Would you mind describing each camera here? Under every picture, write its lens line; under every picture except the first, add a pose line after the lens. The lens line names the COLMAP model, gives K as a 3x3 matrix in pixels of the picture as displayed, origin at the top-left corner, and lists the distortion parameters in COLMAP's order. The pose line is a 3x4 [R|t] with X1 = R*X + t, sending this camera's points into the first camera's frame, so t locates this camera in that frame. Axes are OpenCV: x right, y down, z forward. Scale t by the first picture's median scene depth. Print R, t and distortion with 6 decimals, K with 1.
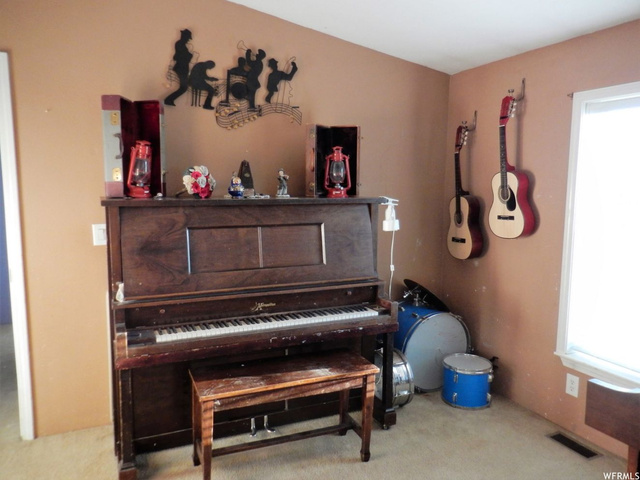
lens RADIAL K [[494.3, 0, 318.4], [0, 494.3, 239.8], [0, 0, 1]] dist [0.024364, 0.004450]
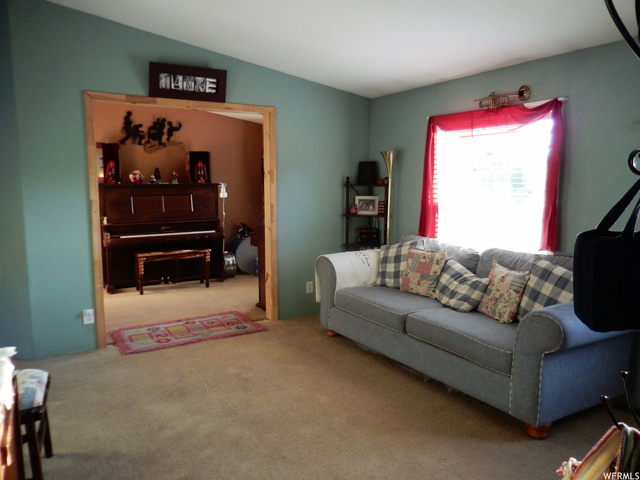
lens RADIAL K [[494.3, 0, 321.4], [0, 494.3, 239.2], [0, 0, 1]] dist [0.024364, 0.004450]
pose [[0.995402, -0.022161, 0.093181, 0.391369], [0.021010, 0.999690, 0.013323, 0.158897], [-0.093448, -0.011304, 0.995560, -1.376204]]
